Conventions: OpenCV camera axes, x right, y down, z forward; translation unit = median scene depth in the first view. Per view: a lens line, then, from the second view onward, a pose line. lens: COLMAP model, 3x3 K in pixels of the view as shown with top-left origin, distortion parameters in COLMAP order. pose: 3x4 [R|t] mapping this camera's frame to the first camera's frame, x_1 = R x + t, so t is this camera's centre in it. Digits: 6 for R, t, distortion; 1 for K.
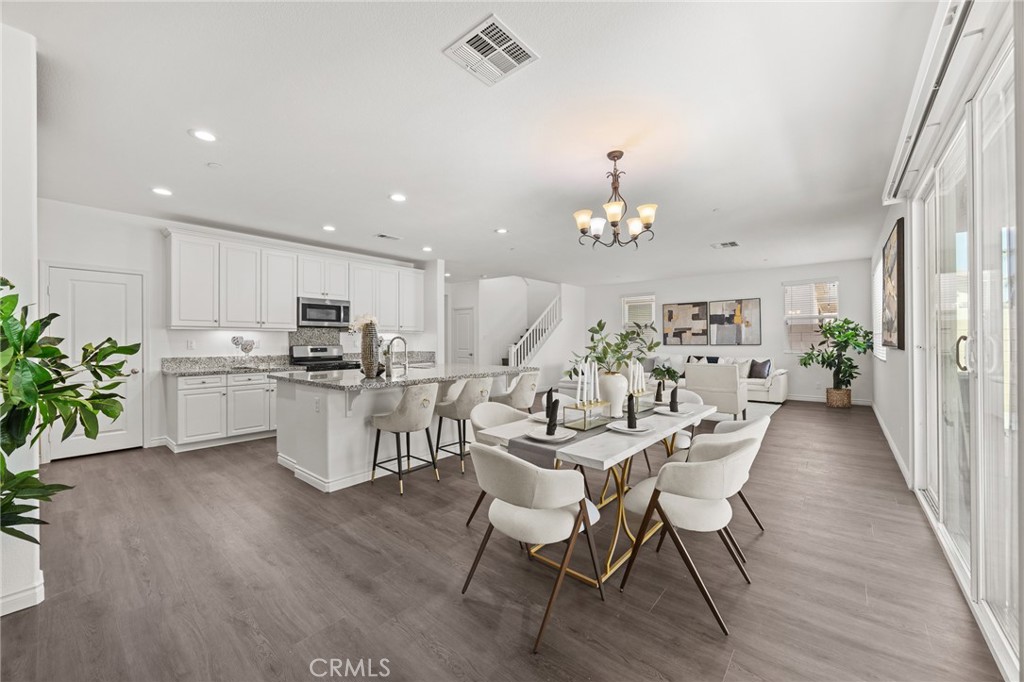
lens RADIAL K [[390.9, 0, 514.1], [0, 390.9, 339.4], [0, 0, 1]] dist [-0.008320, 0.000127]
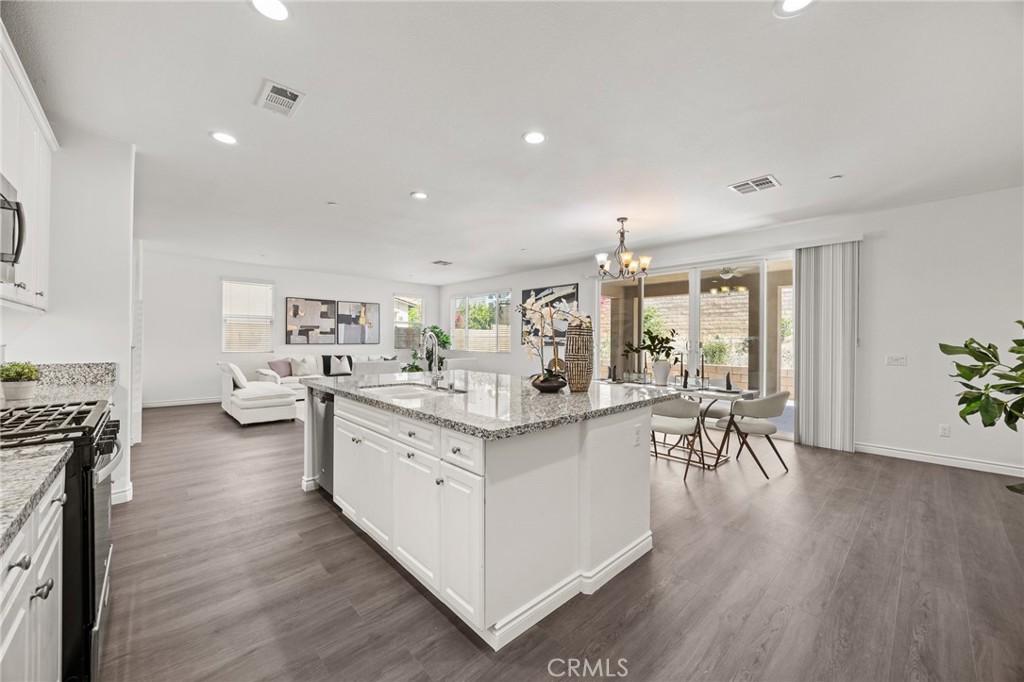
lens RADIAL K [[390.9, 0, 515.8], [0, 390.9, 340.7], [0, 0, 1]] dist [-0.008320, 0.000127]
pose [[0.117119, 0.005327, 0.993104, -0.460579], [-0.012968, 0.999909, -0.003834, 0.003904], [-0.993033, -0.012429, 0.117177, 0.435457]]
